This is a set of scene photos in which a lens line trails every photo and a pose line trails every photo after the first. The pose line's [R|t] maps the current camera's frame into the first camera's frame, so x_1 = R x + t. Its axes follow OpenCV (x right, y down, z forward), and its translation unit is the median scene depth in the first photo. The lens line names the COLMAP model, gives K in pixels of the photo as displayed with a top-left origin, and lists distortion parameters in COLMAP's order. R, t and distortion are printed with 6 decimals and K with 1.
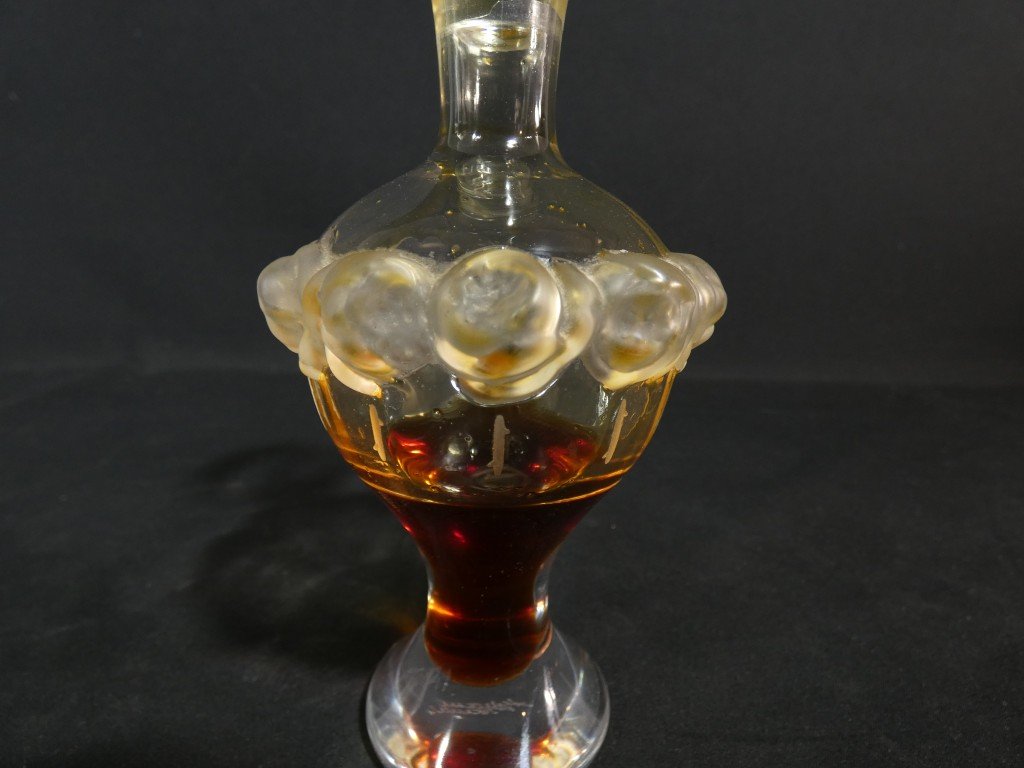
lens RADIAL K [[658.4, 0, 520.6], [0, 658.4, 382.6], [0, 0, 1]] dist [0.023979, -0.002691]
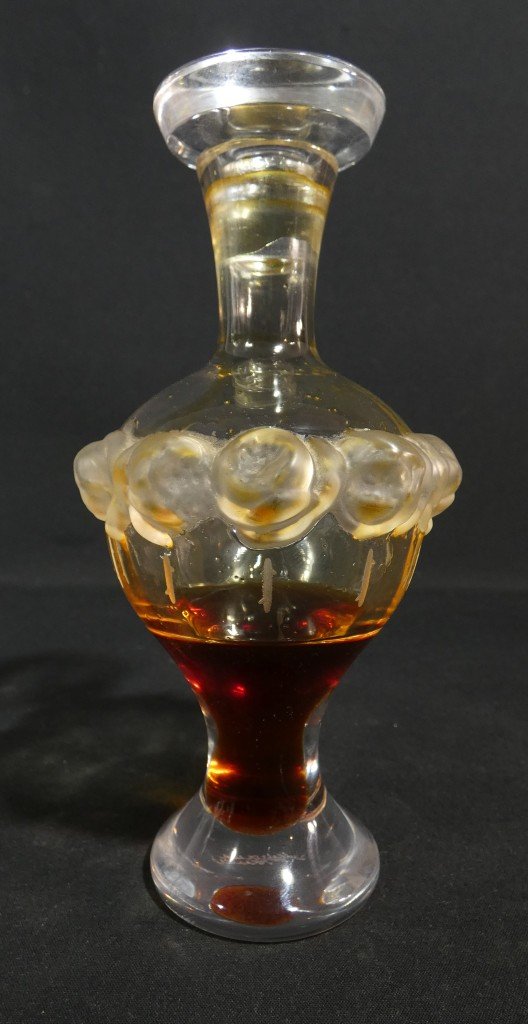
lens RADIAL K [[792.7, 0, 264.0], [0, 792.7, 512.0], [0, 0, 1]] dist [-0.021614, -0.000187]
pose [[0.998395, -0.016300, -0.054240, 0.038418], [0.008839, 0.990800, -0.135047, 0.144909], [0.055942, 0.134351, 0.989353, -0.439197]]
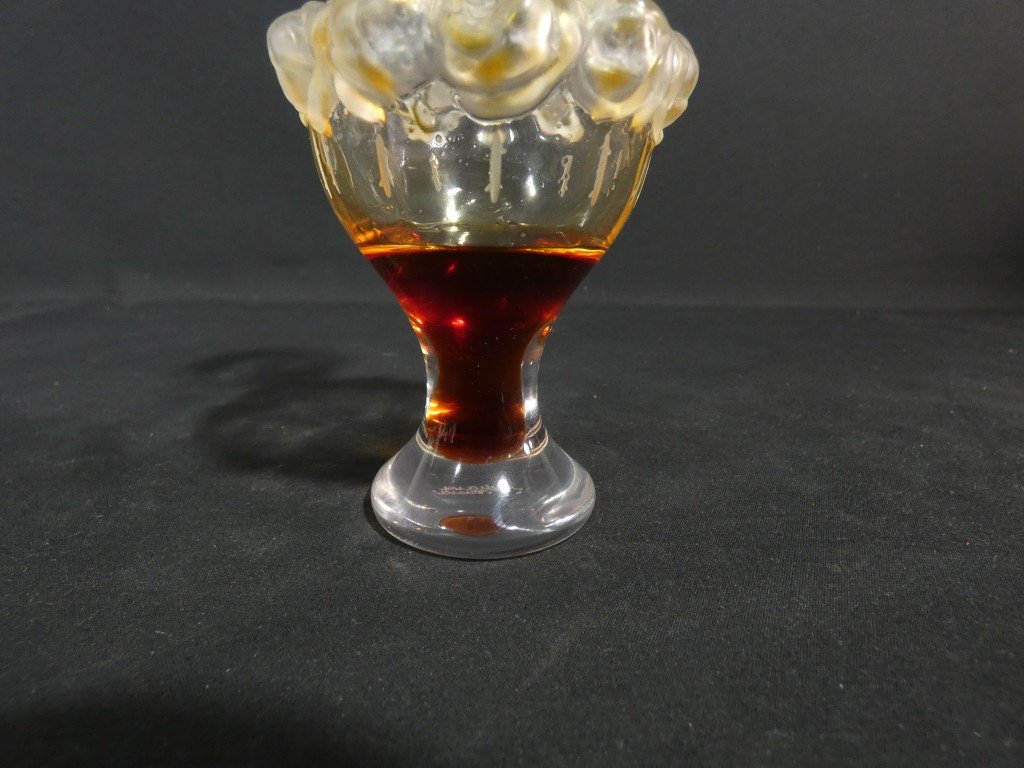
lens RADIAL K [[658.4, 0, 520.6], [0, 658.4, 382.6], [0, 0, 1]] dist [0.023979, -0.002691]
pose [[0.999211, -0.017310, 0.035758, -0.033622], [0.016593, 0.999657, 0.020257, 0.393296], [-0.036096, -0.019648, 0.999155, -0.103700]]
